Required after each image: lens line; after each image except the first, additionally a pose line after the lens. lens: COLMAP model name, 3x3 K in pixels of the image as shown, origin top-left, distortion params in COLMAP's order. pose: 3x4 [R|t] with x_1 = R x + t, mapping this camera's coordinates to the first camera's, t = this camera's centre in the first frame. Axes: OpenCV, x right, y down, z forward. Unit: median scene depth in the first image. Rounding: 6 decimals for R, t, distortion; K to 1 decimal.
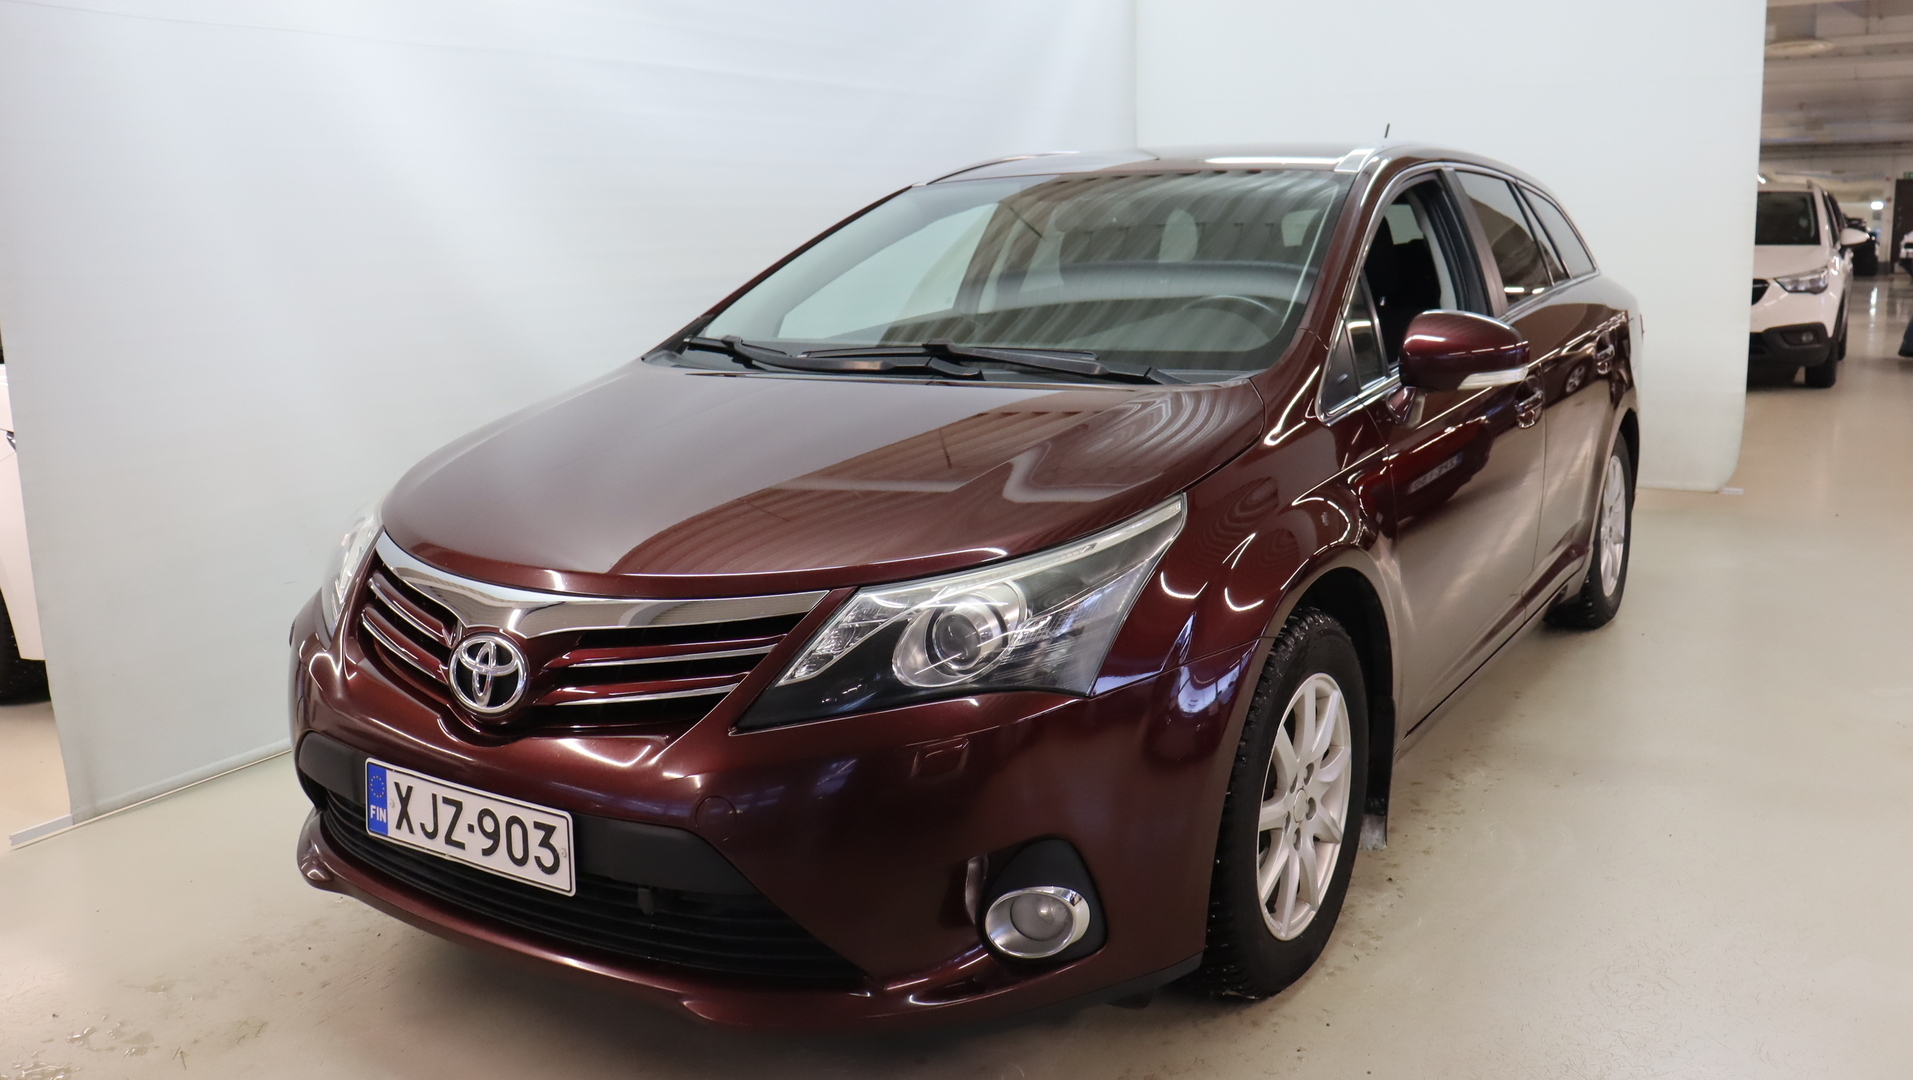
lens RADIAL K [[1563.6, 0, 956.5], [0, 1563.6, 540.0], [0, 0, 1]] dist [-0.152668, 0.122983]
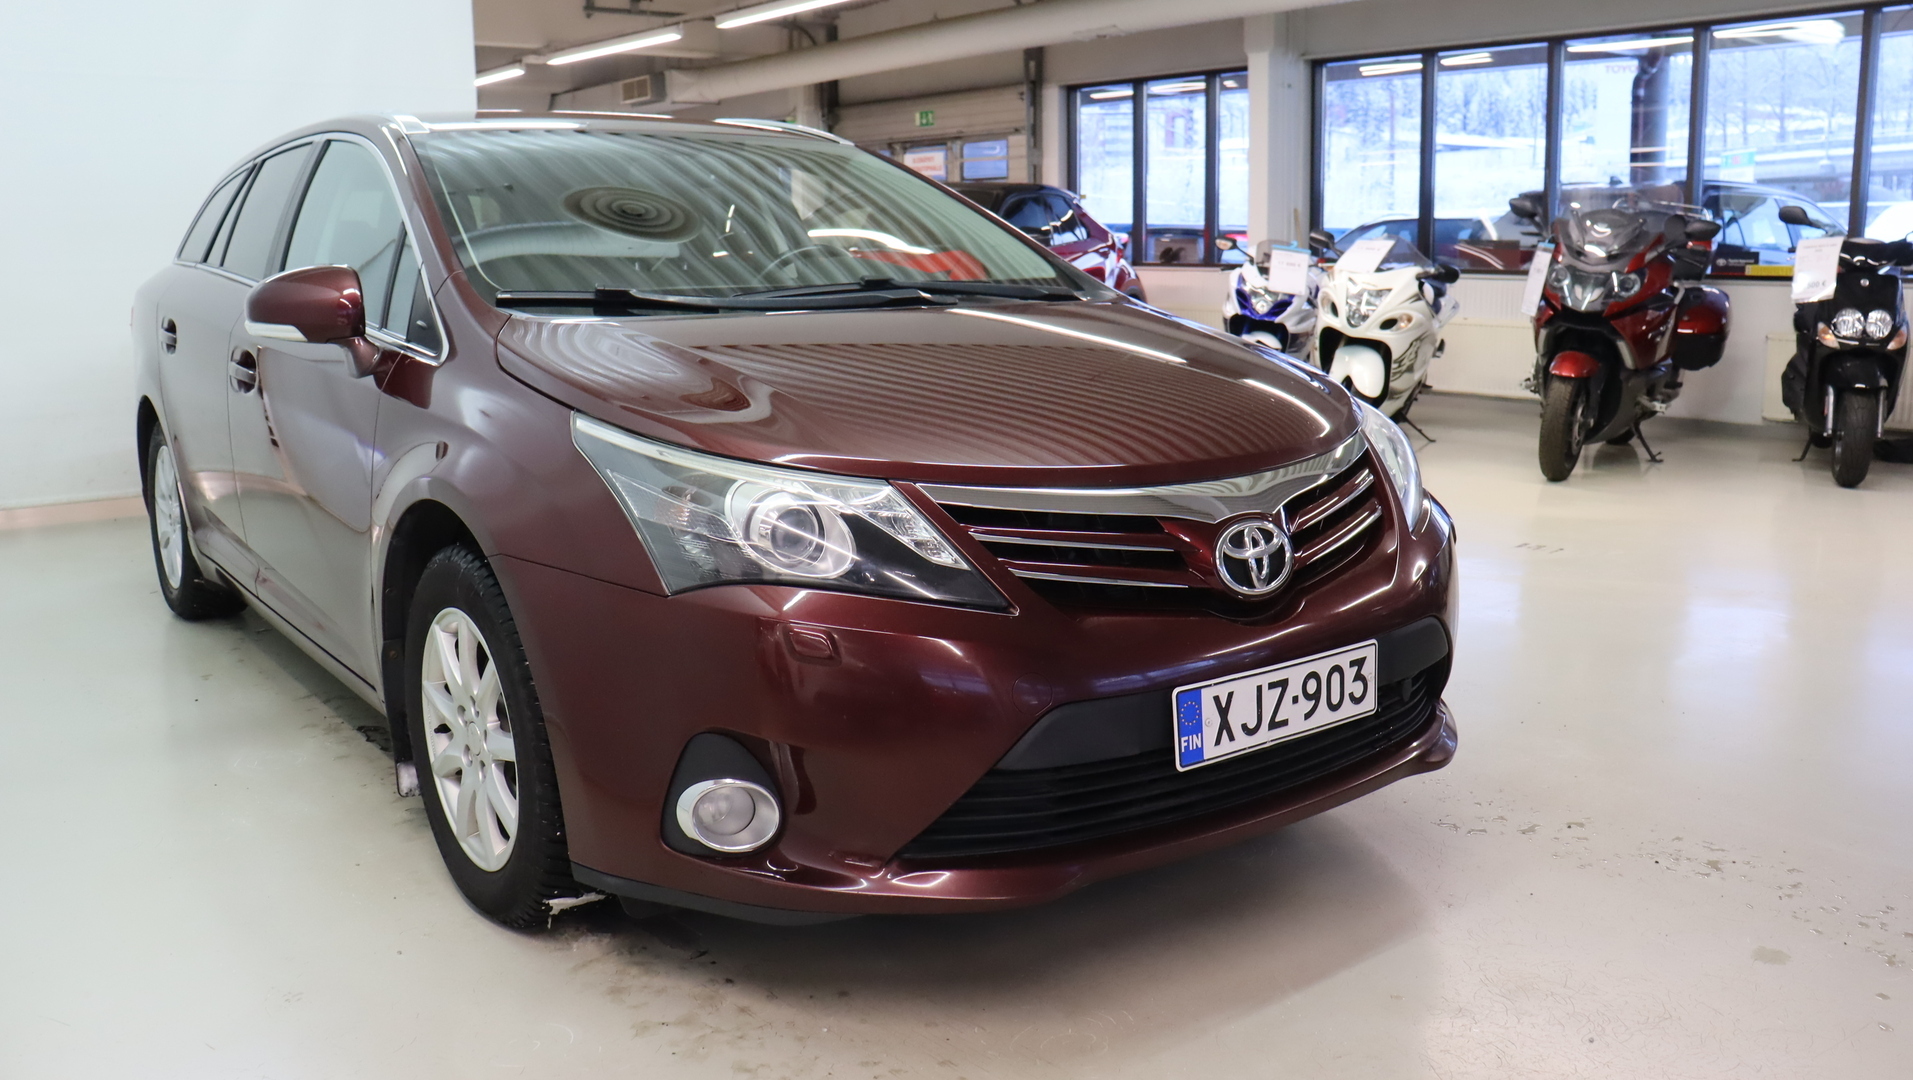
lens RADIAL K [[1563.6, 0, 956.5], [0, 1563.6, 540.0], [0, 0, 1]] dist [-0.152668, 0.122983]
pose [[0.351346, -0.158795, 0.922681, -1.355455], [0.178494, 0.978797, 0.100484, -0.066474], [-0.919073, 0.129388, 0.372241, 0.803454]]
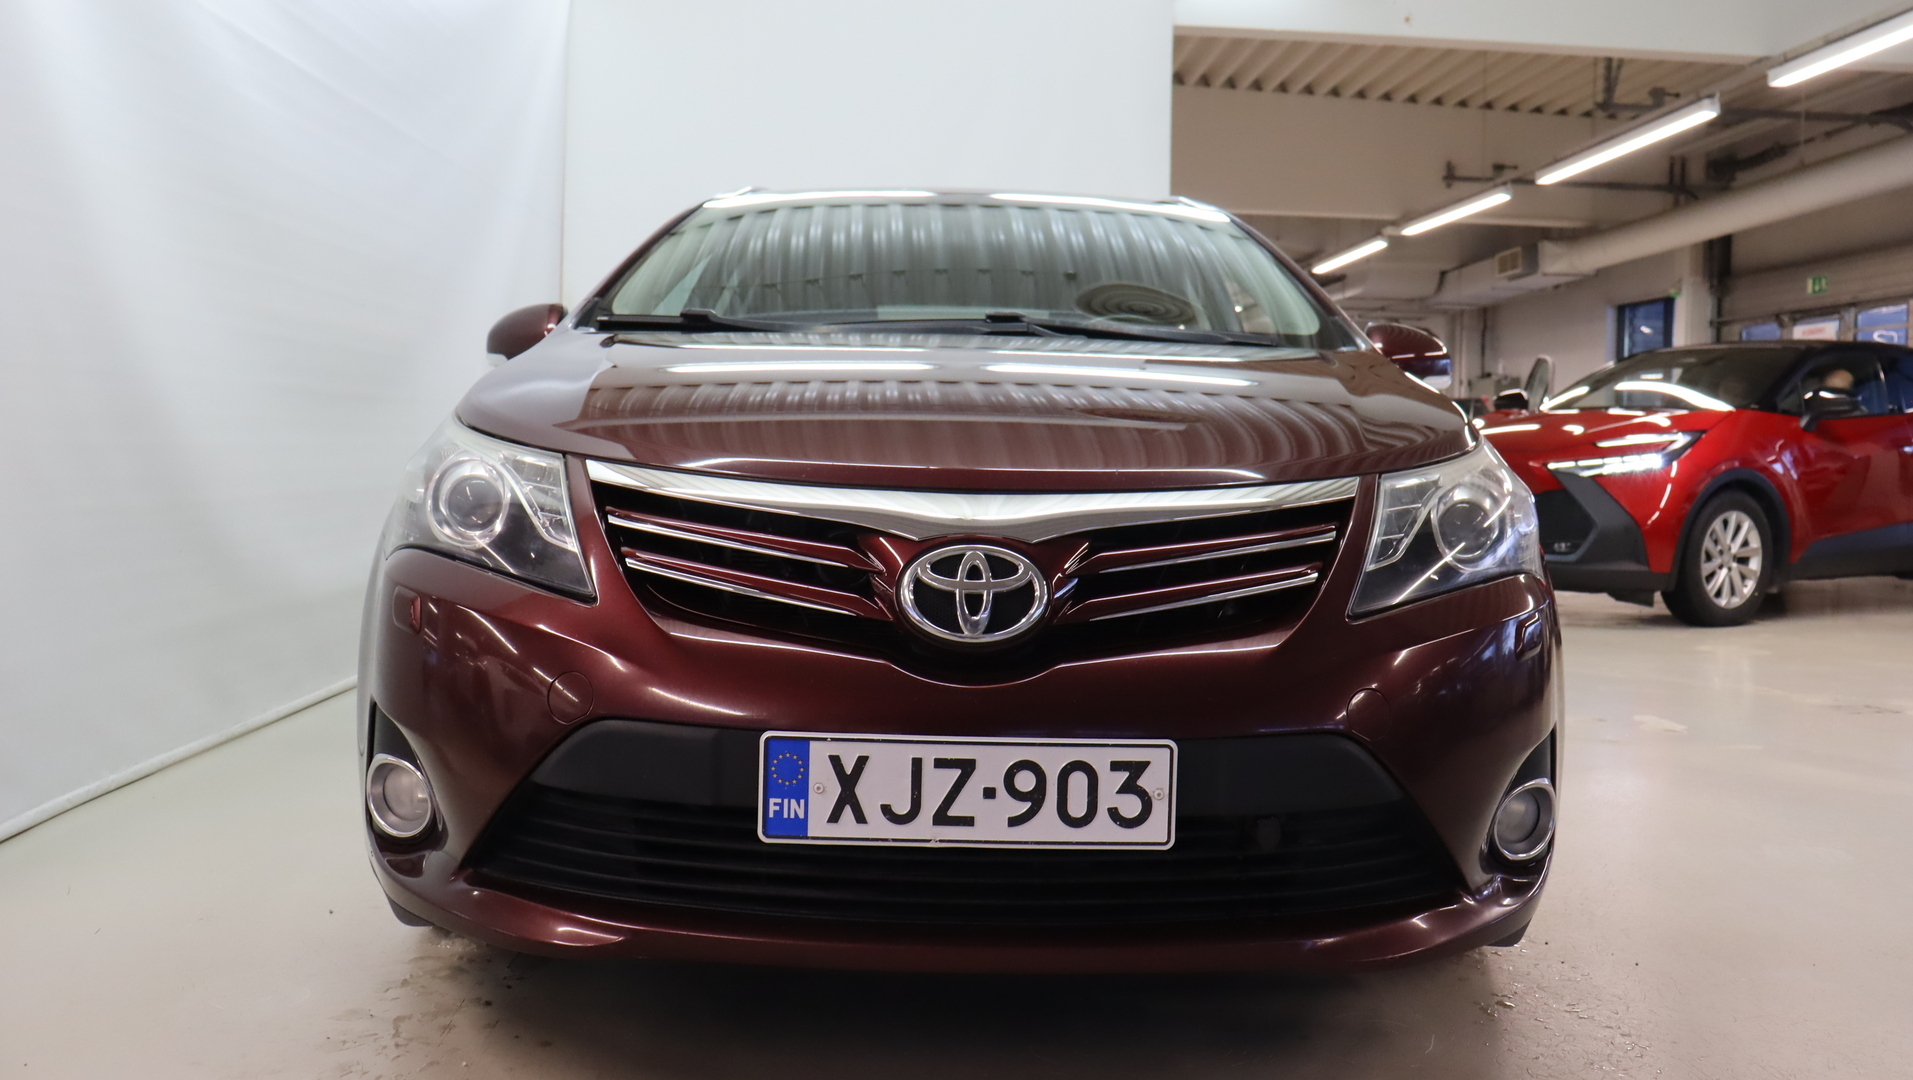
lens RADIAL K [[1563.6, 0, 956.5], [0, 1563.6, 540.0], [0, 0, 1]] dist [-0.152668, 0.122983]
pose [[0.837353, 0.003404, 0.546652, -0.747070], [0.065936, 0.992051, -0.107178, 0.145310], [-0.542672, 0.125790, 0.830472, 0.358237]]
